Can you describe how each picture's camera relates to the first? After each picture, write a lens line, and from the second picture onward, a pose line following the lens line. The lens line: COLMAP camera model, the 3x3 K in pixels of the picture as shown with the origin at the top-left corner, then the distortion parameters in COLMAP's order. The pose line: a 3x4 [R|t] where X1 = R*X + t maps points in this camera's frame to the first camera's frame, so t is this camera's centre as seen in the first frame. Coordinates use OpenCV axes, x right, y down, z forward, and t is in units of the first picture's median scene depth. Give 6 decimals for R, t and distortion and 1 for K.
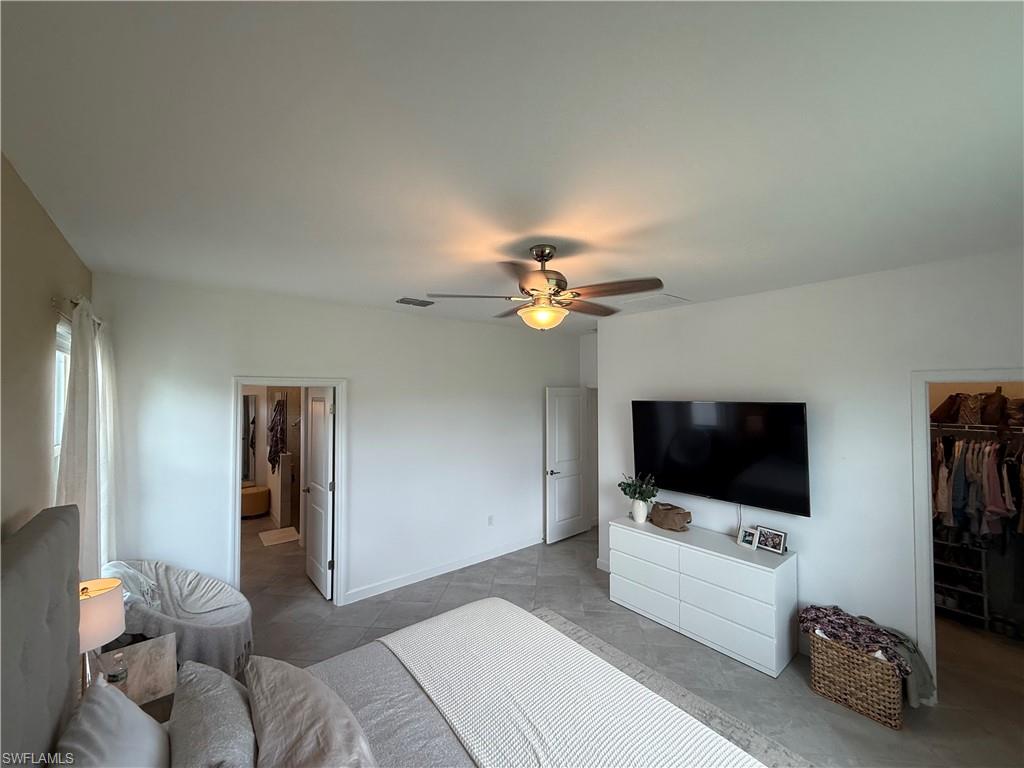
lens RADIAL K [[407.6, 0, 508.9], [0, 407.6, 387.9], [0, 0, 1]] dist [0.014797, -0.000028]
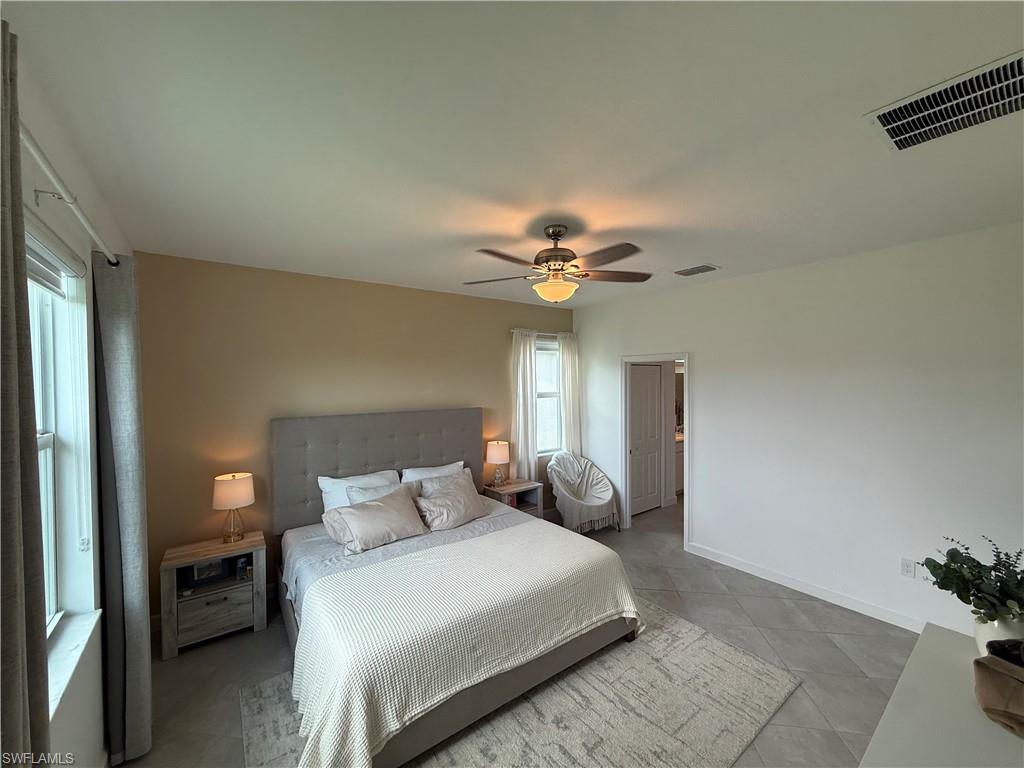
lens RADIAL K [[414.1, 0, 514.9], [0, 414.1, 380.4], [0, 0, 1]] dist [0.001452, 0.000003]
pose [[-0.036336, 0.000762, -0.999339, 0.711730], [0.022248, 0.999752, -0.000047, 0.042719], [0.999092, -0.022235, -0.036344, 0.538172]]
